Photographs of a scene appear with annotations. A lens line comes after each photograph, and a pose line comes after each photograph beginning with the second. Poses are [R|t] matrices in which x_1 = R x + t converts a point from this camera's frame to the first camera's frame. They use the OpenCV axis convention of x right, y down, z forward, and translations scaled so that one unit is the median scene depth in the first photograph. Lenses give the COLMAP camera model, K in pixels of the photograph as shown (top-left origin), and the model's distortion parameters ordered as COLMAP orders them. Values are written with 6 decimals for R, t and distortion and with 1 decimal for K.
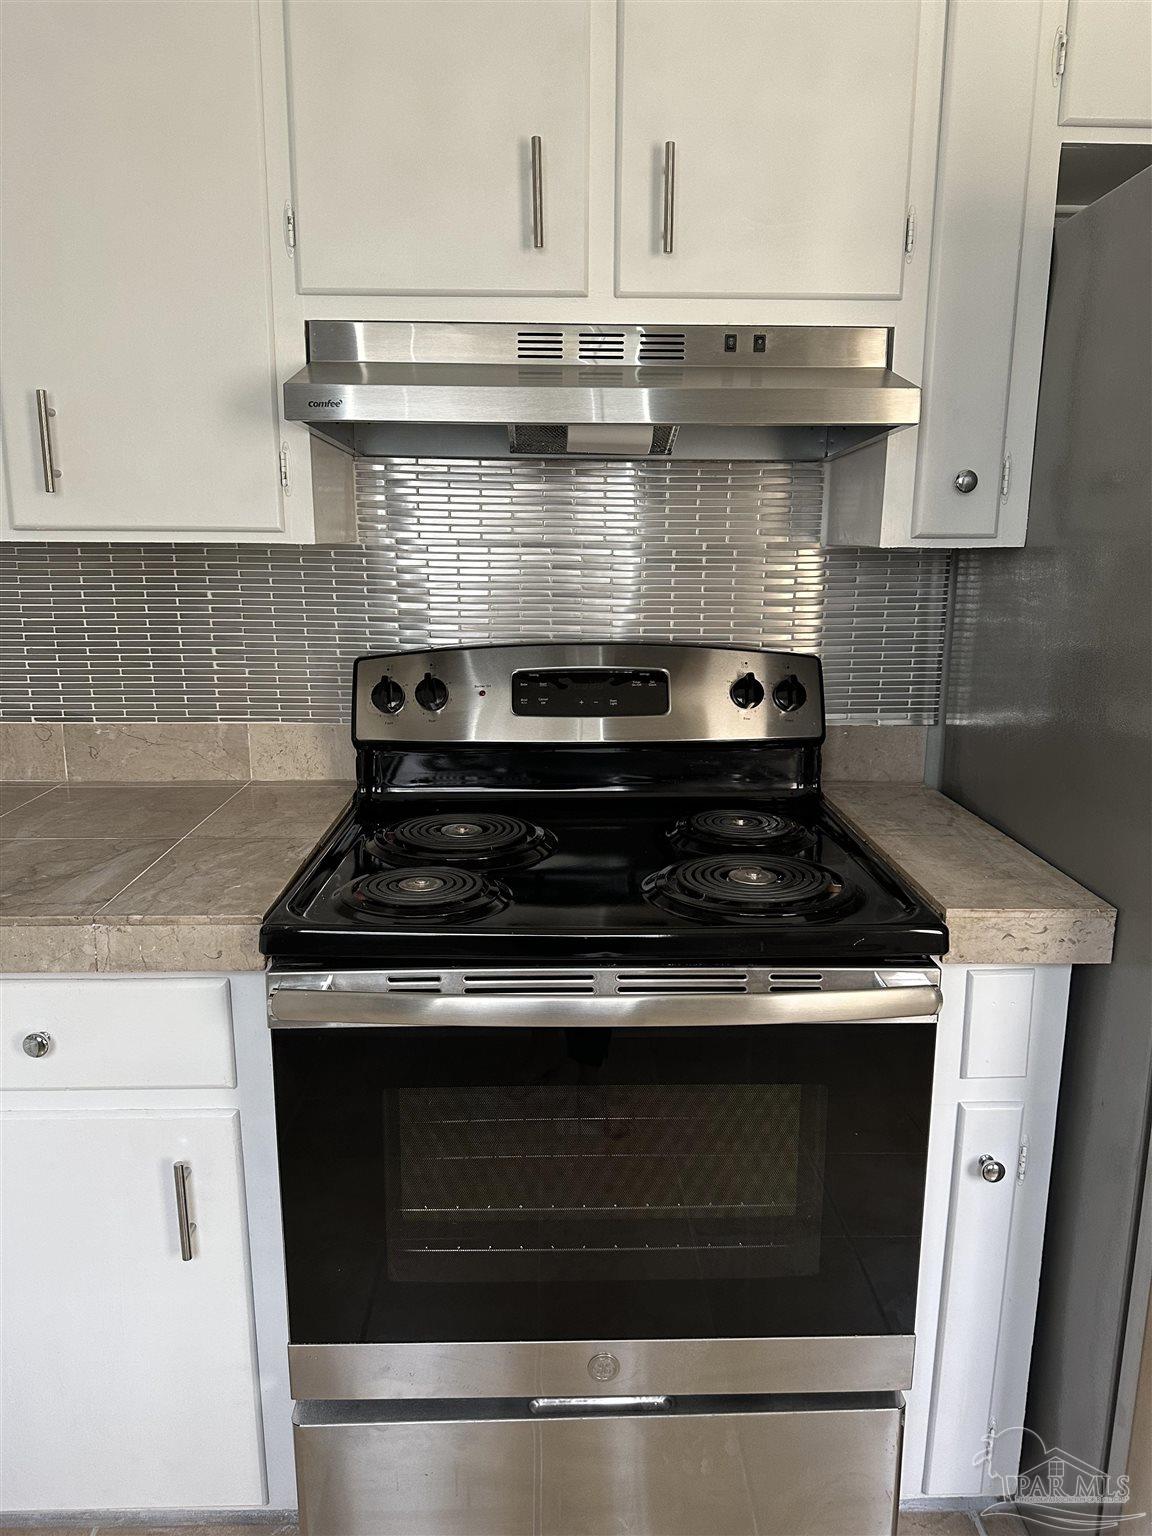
lens RADIAL K [[1090.5, 0, 576.0], [0, 1090.5, 768.0], [0, 0, 1]] dist [0.154099, -0.266793]
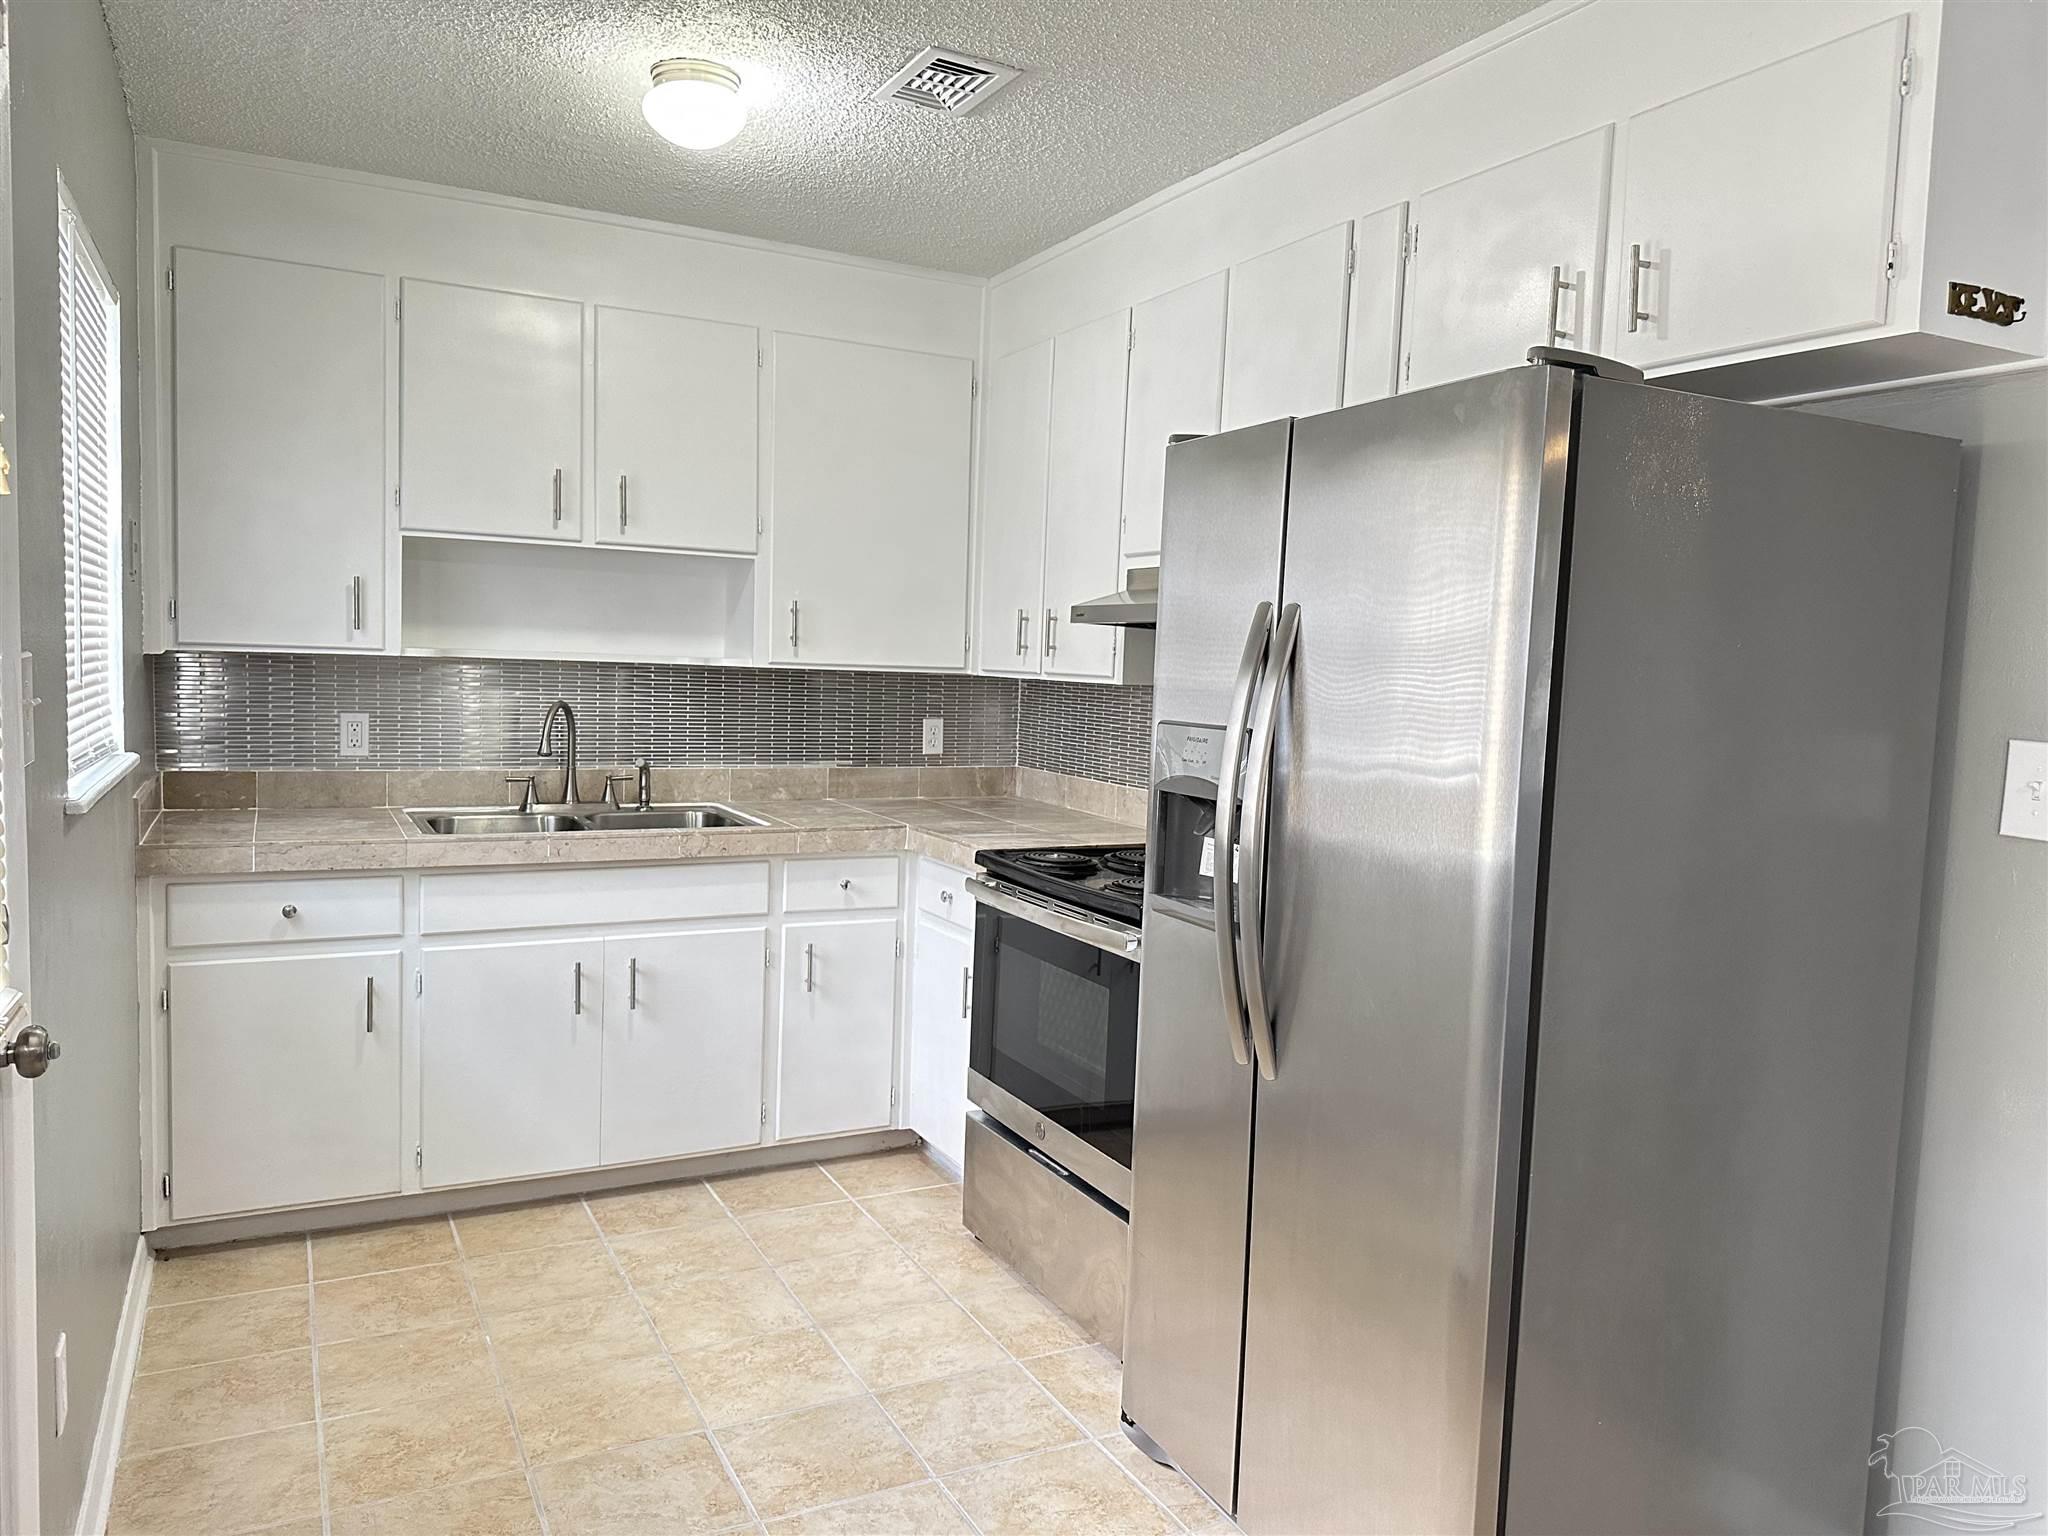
lens RADIAL K [[1454.0, 0, 1024.0], [0, 1454.0, 768.0], [0, 0, 1]] dist [0.154099, -0.266793]
pose [[0.432007, 0.079893, -0.898325, 1.951232], [-0.227607, 0.973484, -0.022880, 0.024506], [0.872677, 0.214349, 0.438736, -0.176591]]
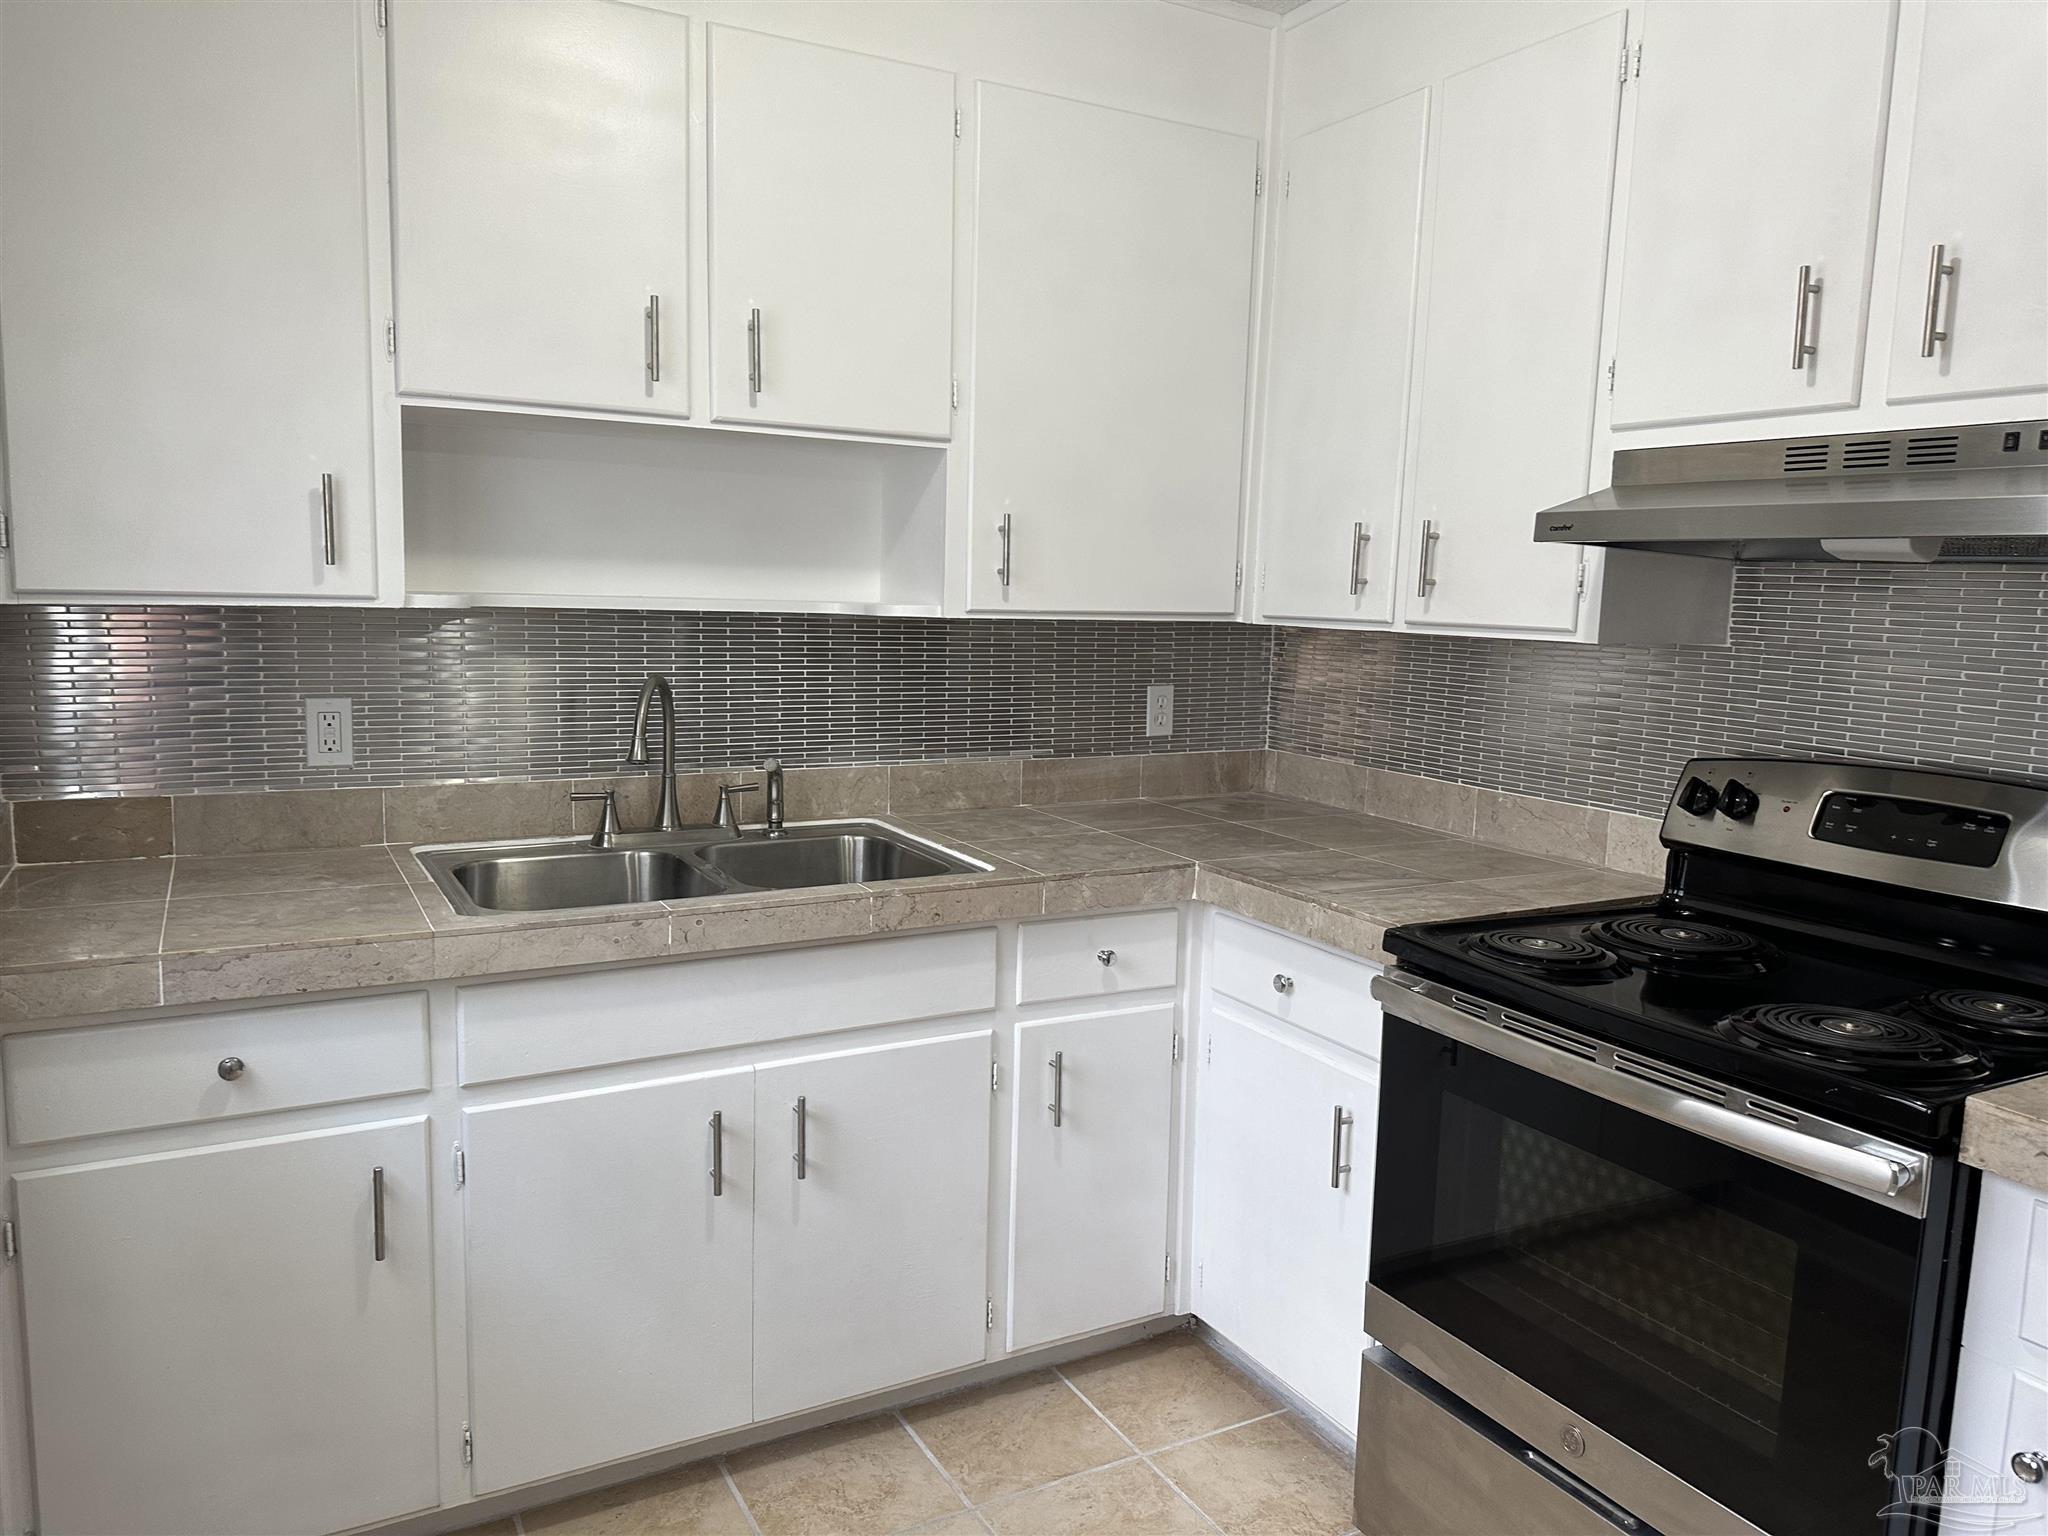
lens RADIAL K [[1423.7, 0, 1024.0], [0, 1423.7, 768.0], [0, 0, 1]] dist [0.104121, -0.134662]
pose [[0.463624, 0.123085, -0.877441, 0.814538], [-0.216960, 0.975927, 0.022262, 0.011841], [0.859058, 0.180048, 0.479168, -0.171809]]
